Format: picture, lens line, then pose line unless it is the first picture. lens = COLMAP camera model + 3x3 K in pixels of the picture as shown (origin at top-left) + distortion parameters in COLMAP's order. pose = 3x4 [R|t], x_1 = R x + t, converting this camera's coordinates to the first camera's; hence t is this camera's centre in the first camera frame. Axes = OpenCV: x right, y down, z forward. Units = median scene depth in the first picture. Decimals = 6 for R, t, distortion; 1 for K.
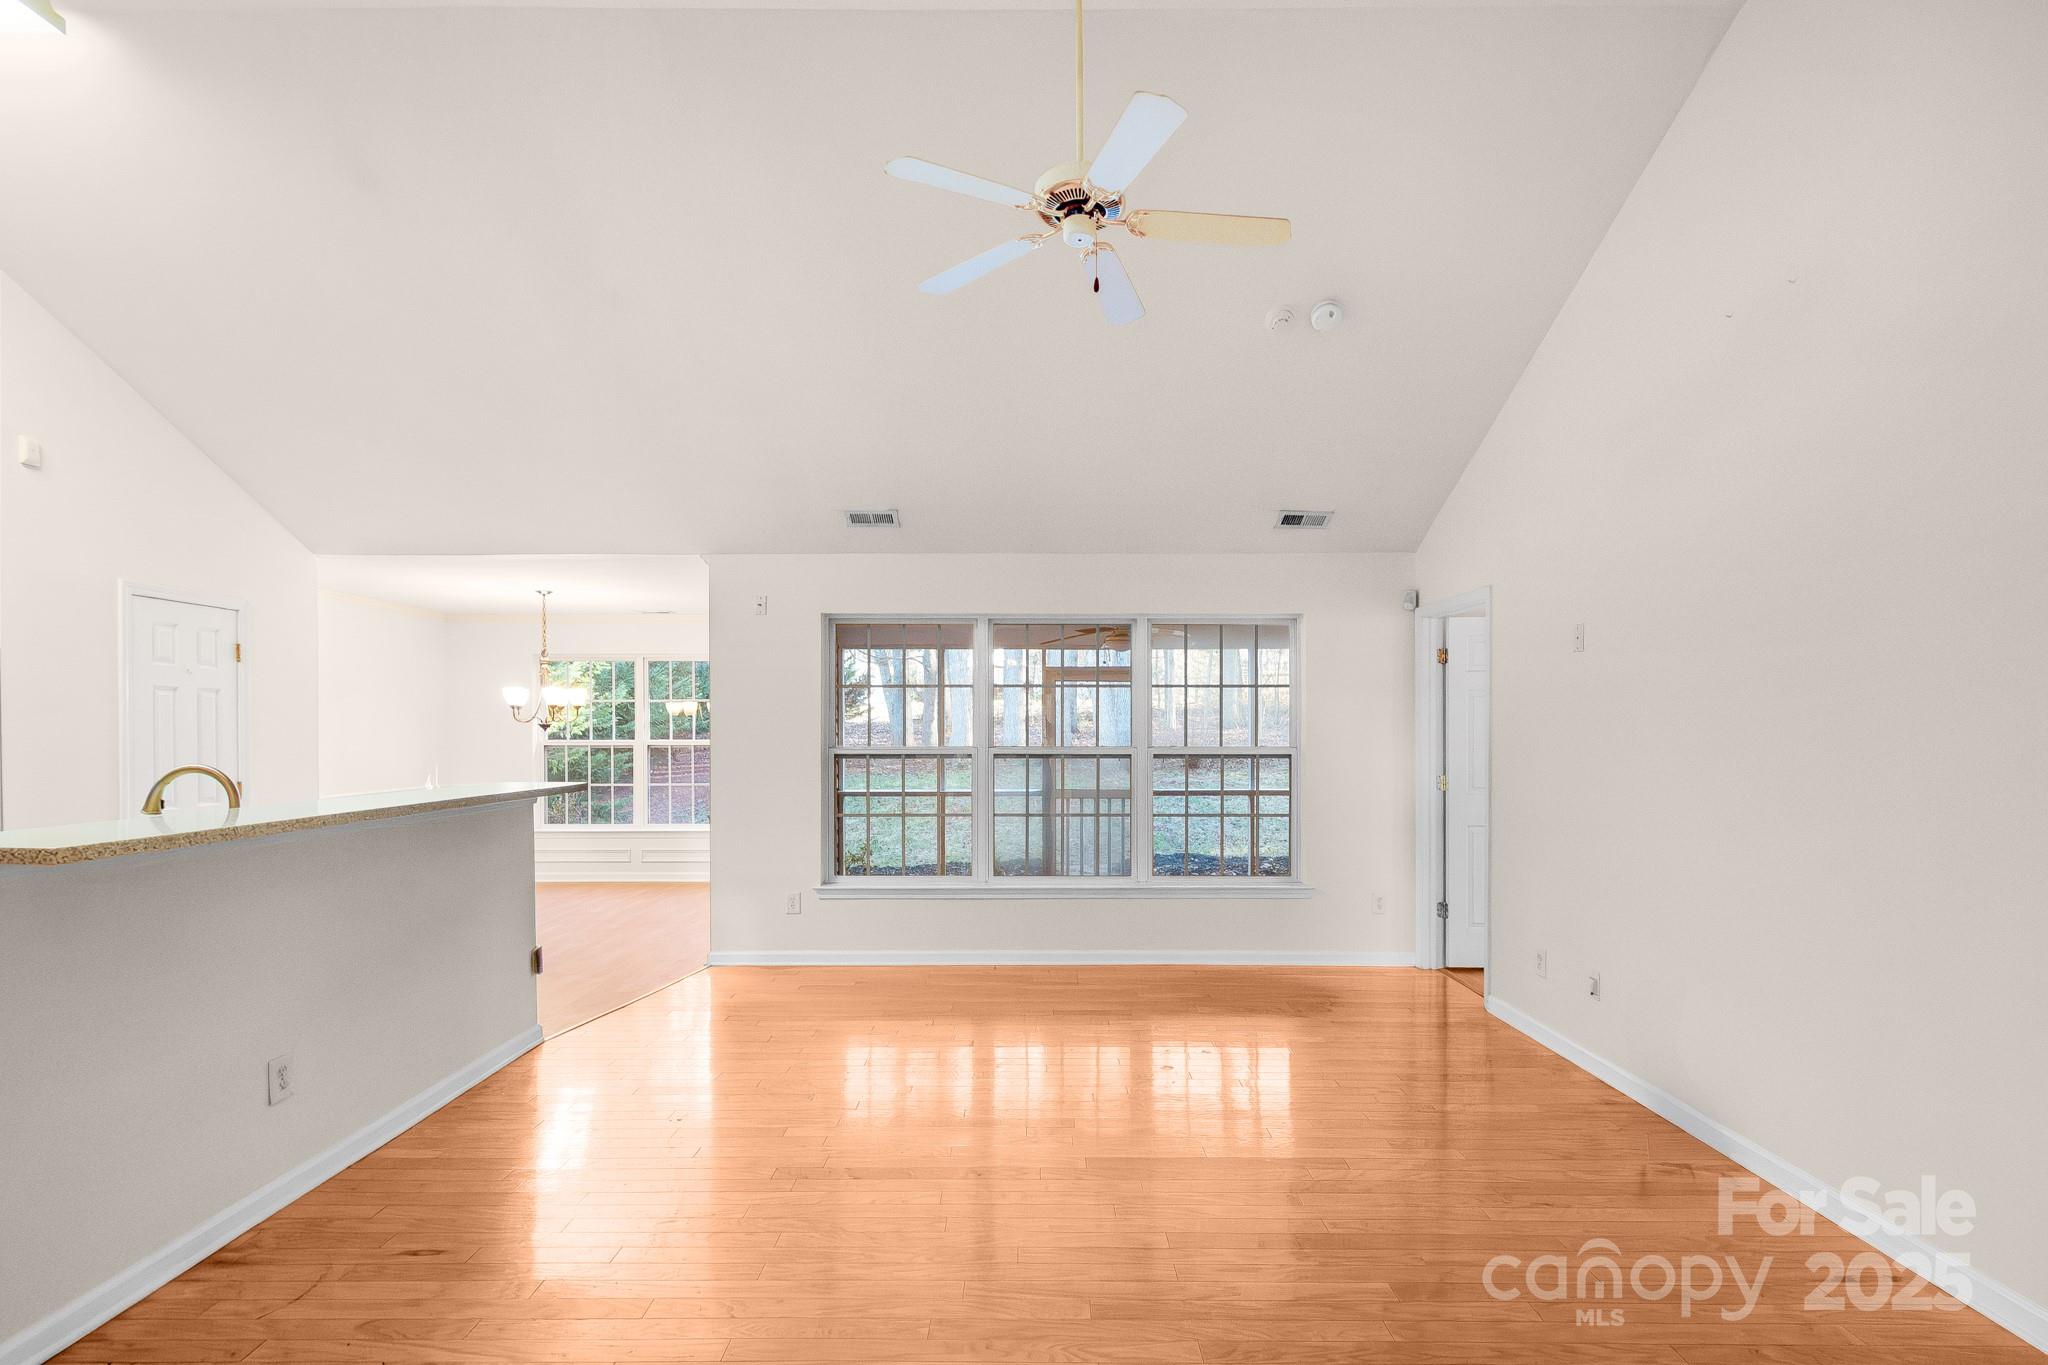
lens RADIAL K [[933.5, 0, 1029.5], [0, 933.5, 738.8], [0, 0, 1]] dist [0.000578, 0.000078]
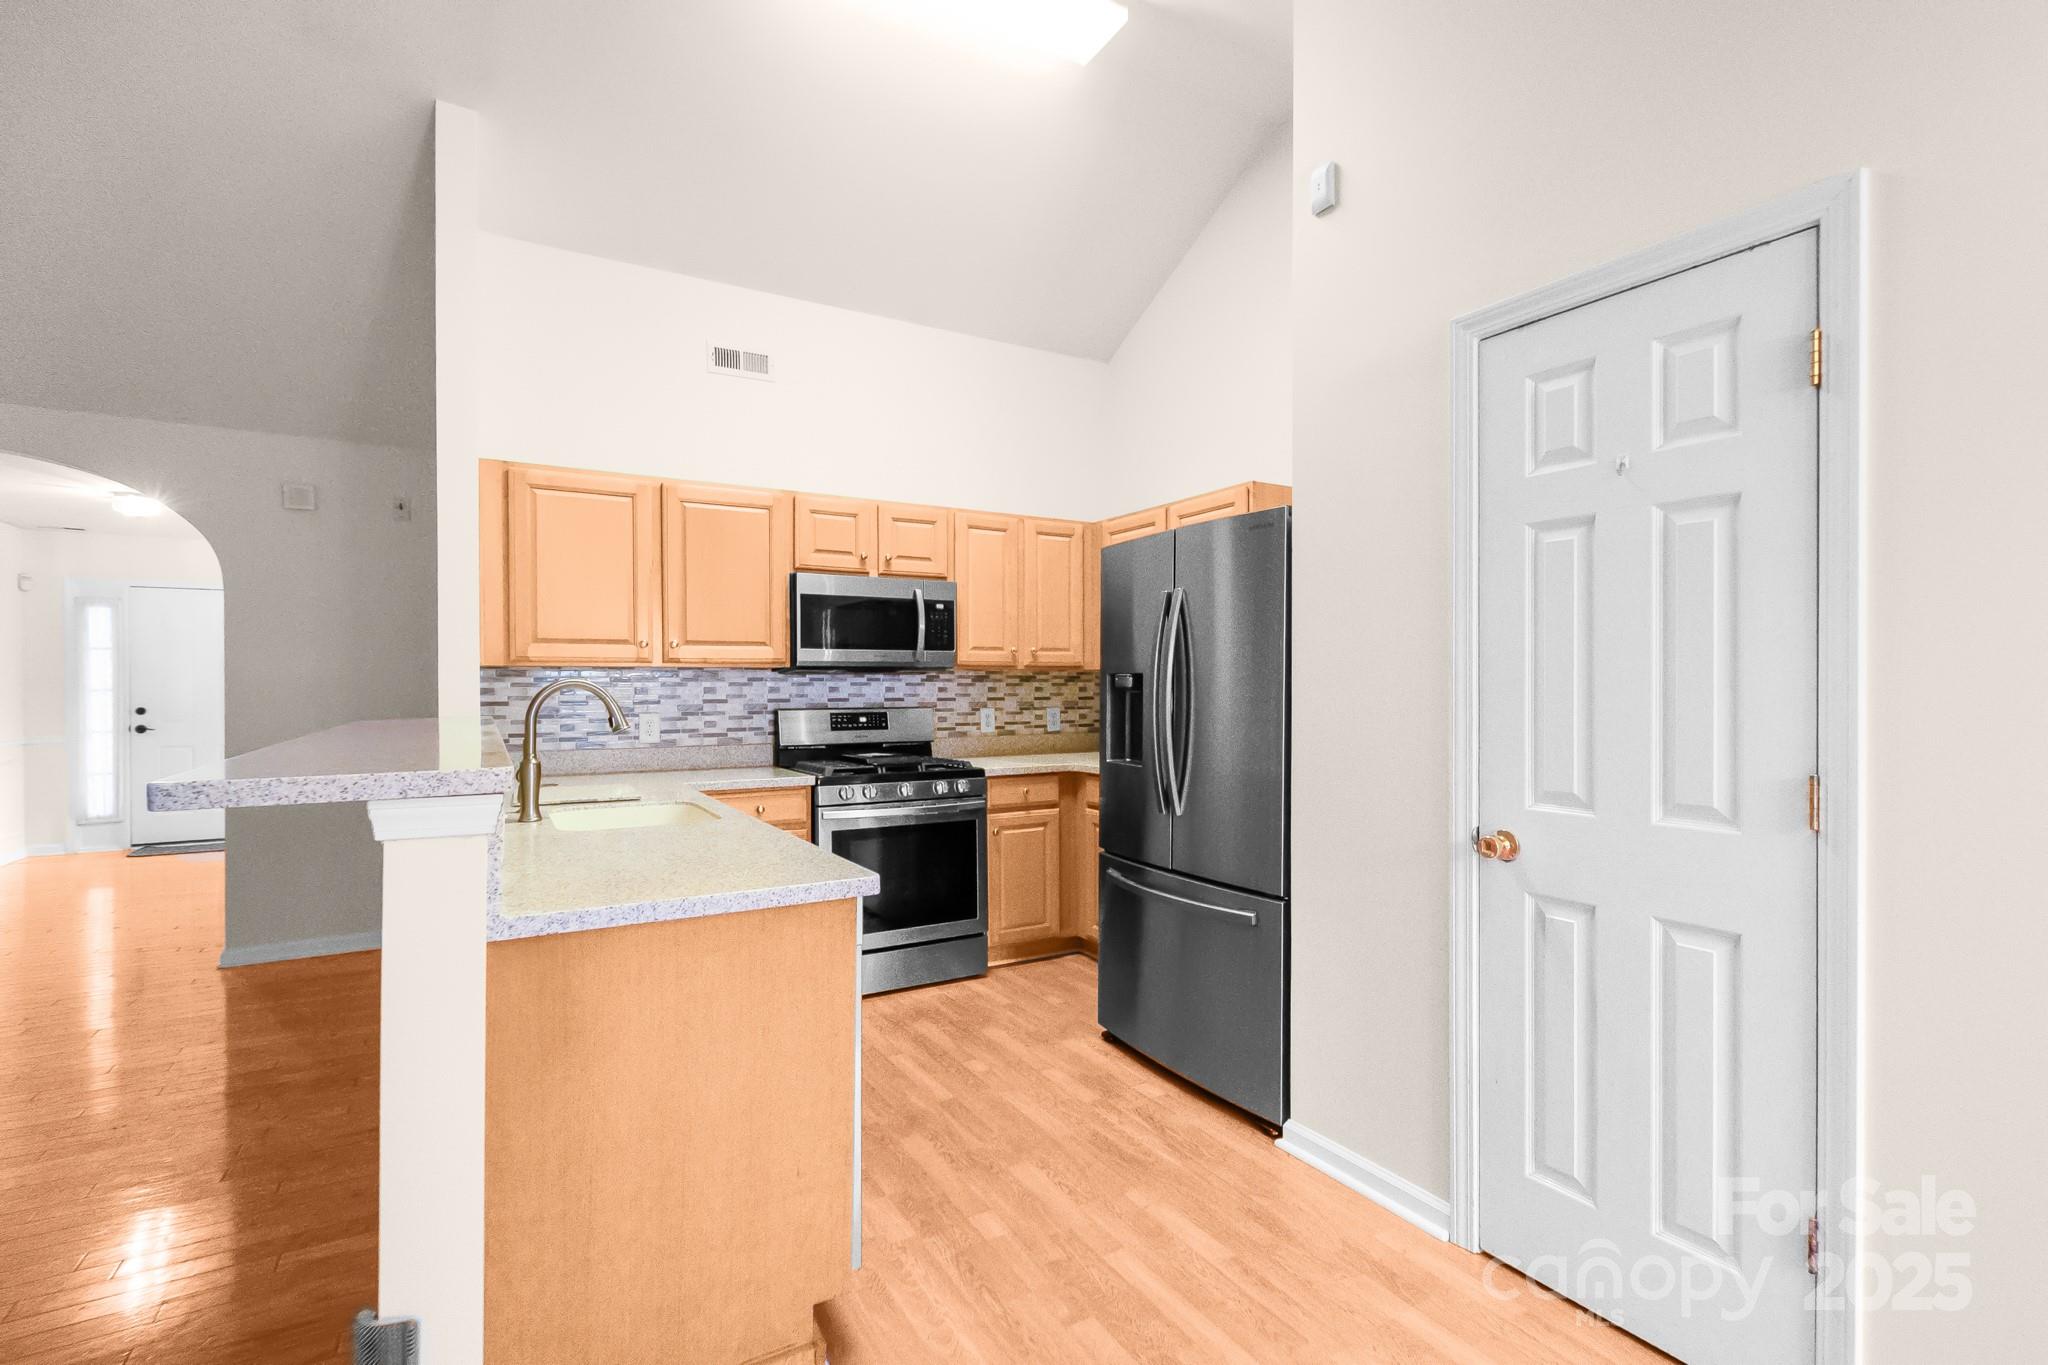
lens RADIAL K [[937.9, 0, 1036.0], [0, 937.9, 684.8], [0, 0, 1]] dist [-0.000550, -0.000348]
pose [[-0.857680, 0.002697, -0.514176, -0.433189], [-0.003390, 0.999935, 0.010900, 0.012760], [0.514172, 0.011092, -0.857615, 1.055381]]
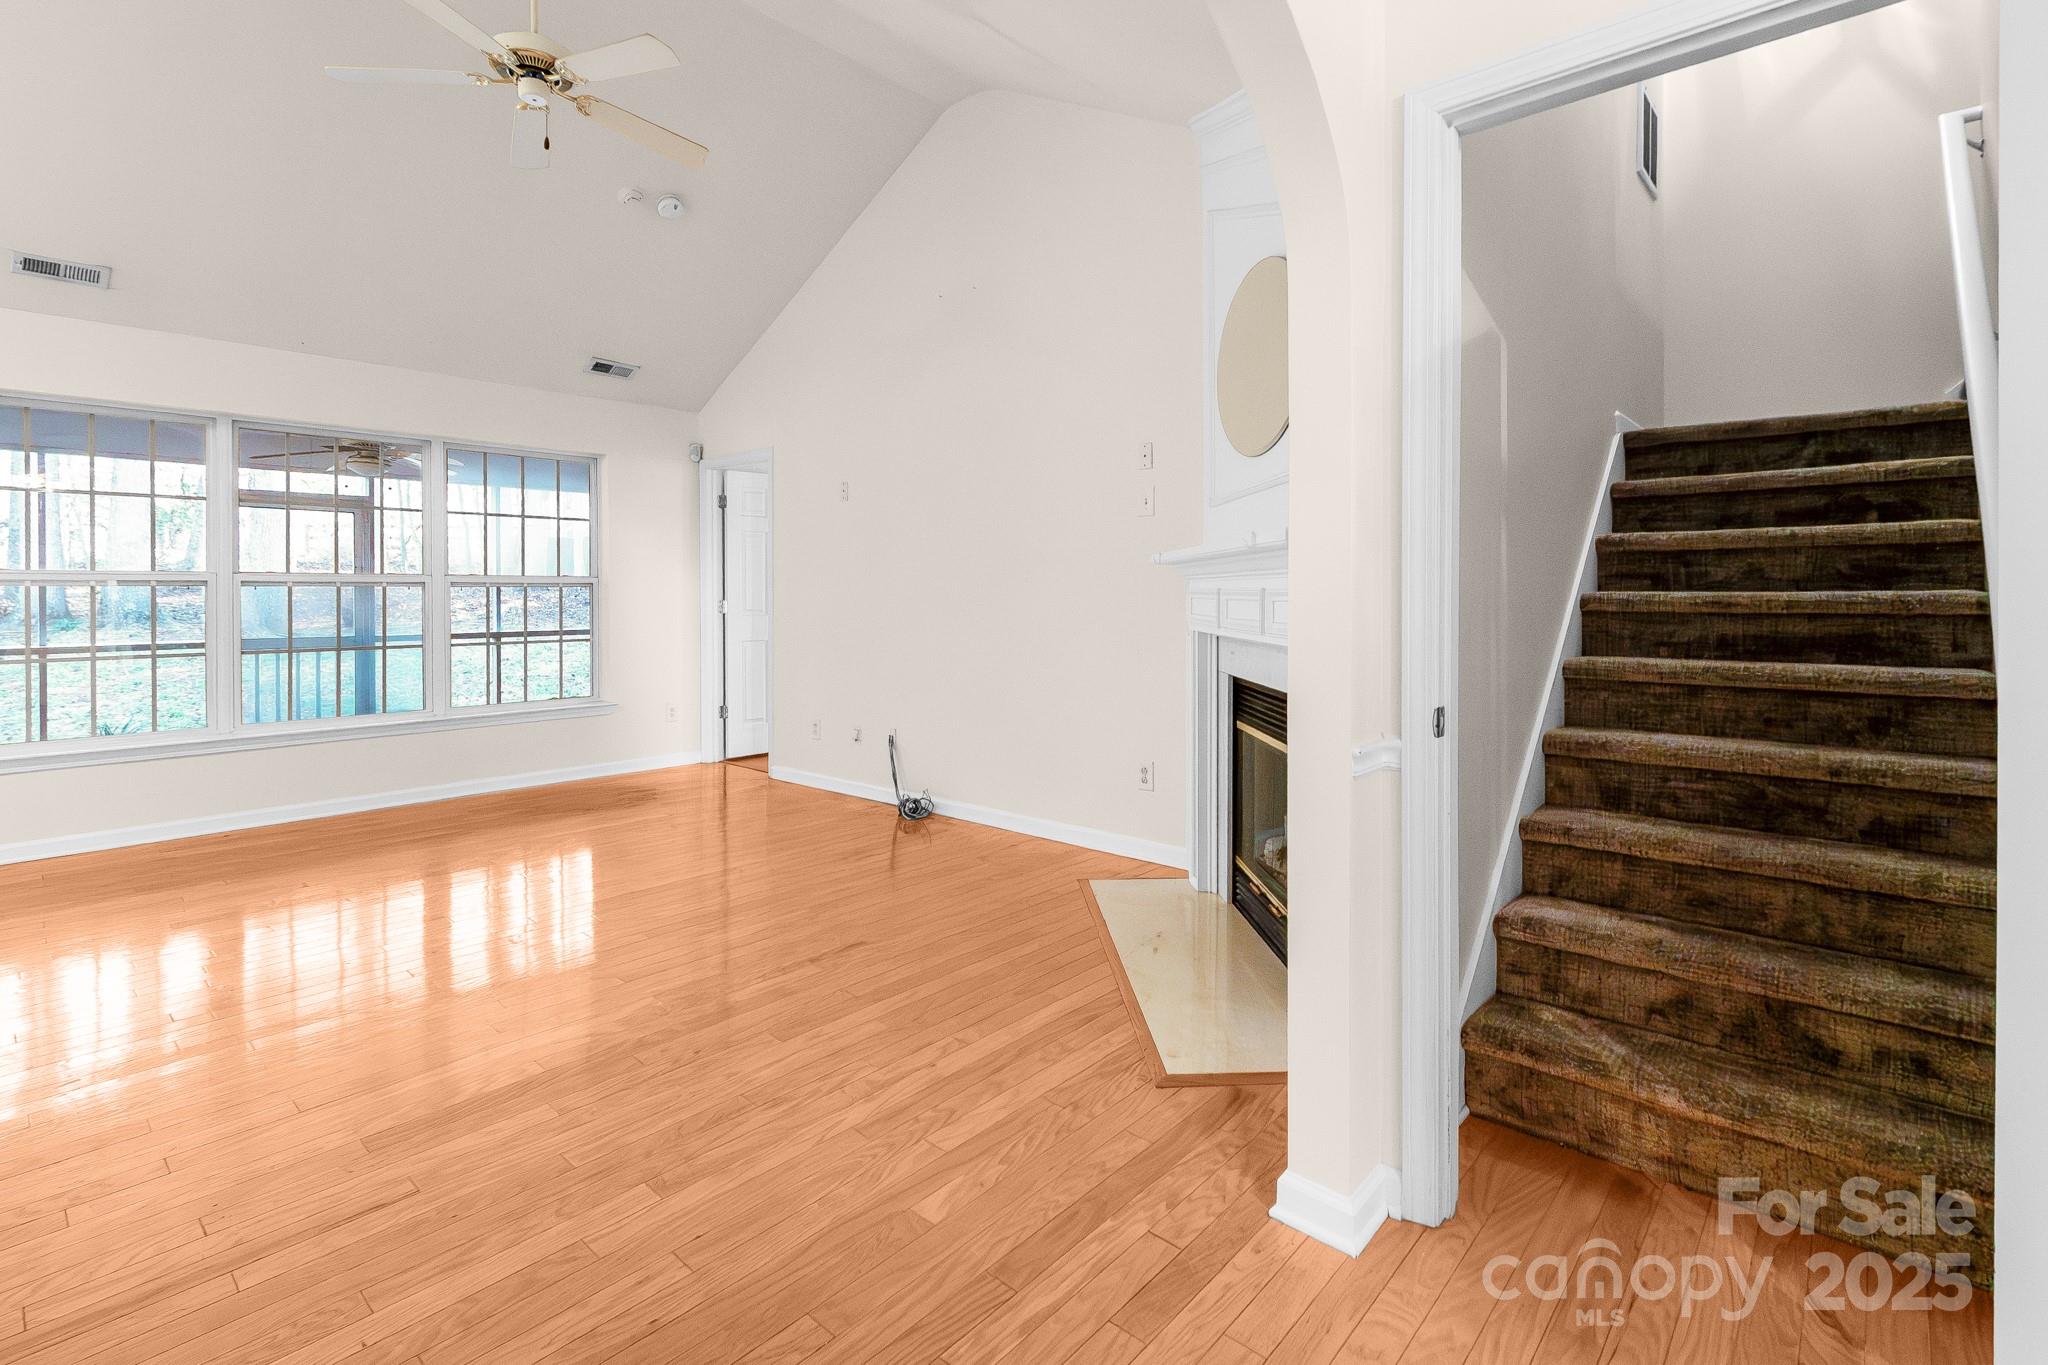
lens RADIAL K [[951.9, 0, 1028.2], [0, 951.9, 600.4], [0, 0, 1]] dist [-0.002972, -0.001130]
pose [[0.657458, -0.007529, 0.753454, -0.228901], [0.010125, 0.999948, 0.001157, 0.042347], [-0.753423, 0.006868, 0.657500, -0.110566]]
